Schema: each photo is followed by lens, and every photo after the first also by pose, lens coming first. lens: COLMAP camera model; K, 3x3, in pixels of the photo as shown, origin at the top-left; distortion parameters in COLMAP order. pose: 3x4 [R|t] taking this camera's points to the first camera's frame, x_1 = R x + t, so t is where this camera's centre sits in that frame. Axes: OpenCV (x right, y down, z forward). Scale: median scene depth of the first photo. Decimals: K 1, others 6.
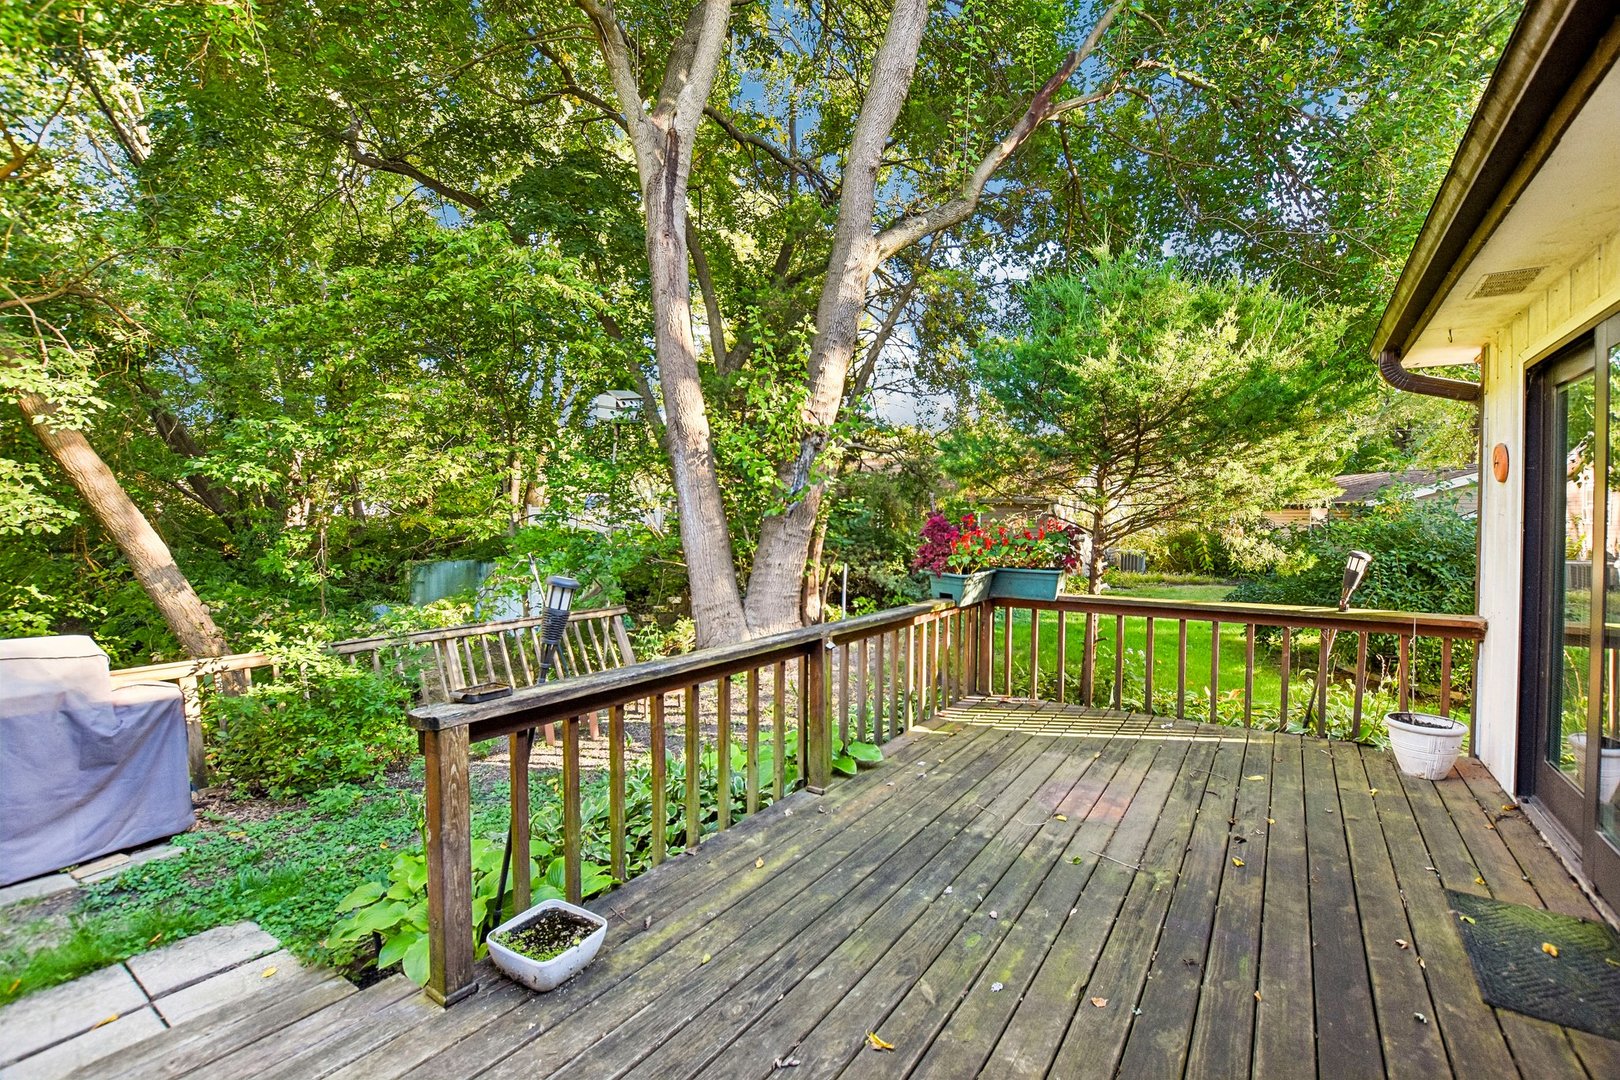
lens RADIAL K [[713.1, 0, 810.7], [0, 713.1, 535.4], [0, 0, 1]] dist [-0.003666, 0.000009]
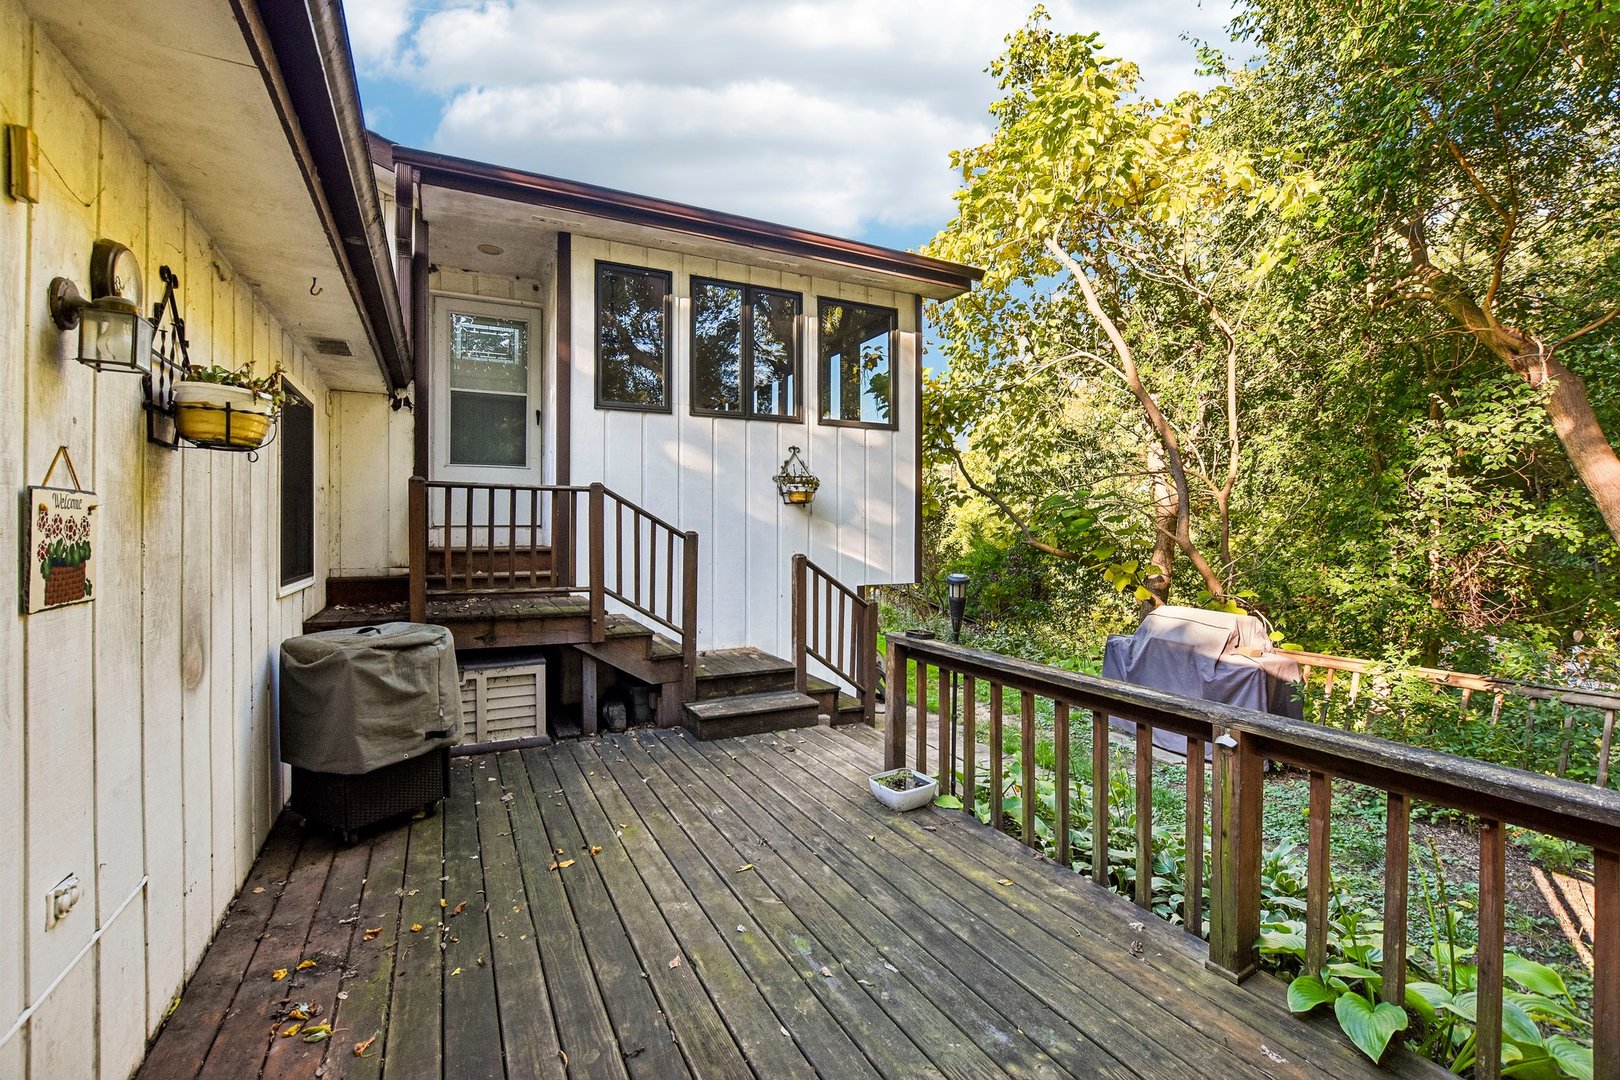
lens RADIAL K [[713.1, 0, 814.4], [0, 713.1, 530.2], [0, 0, 1]] dist [-0.003666, 0.000009]
pose [[-0.478938, -0.013781, -0.877741, 1.069445], [-0.025558, 0.999672, -0.001750, -0.020944], [0.877477, 0.021595, -0.479133, 1.421767]]
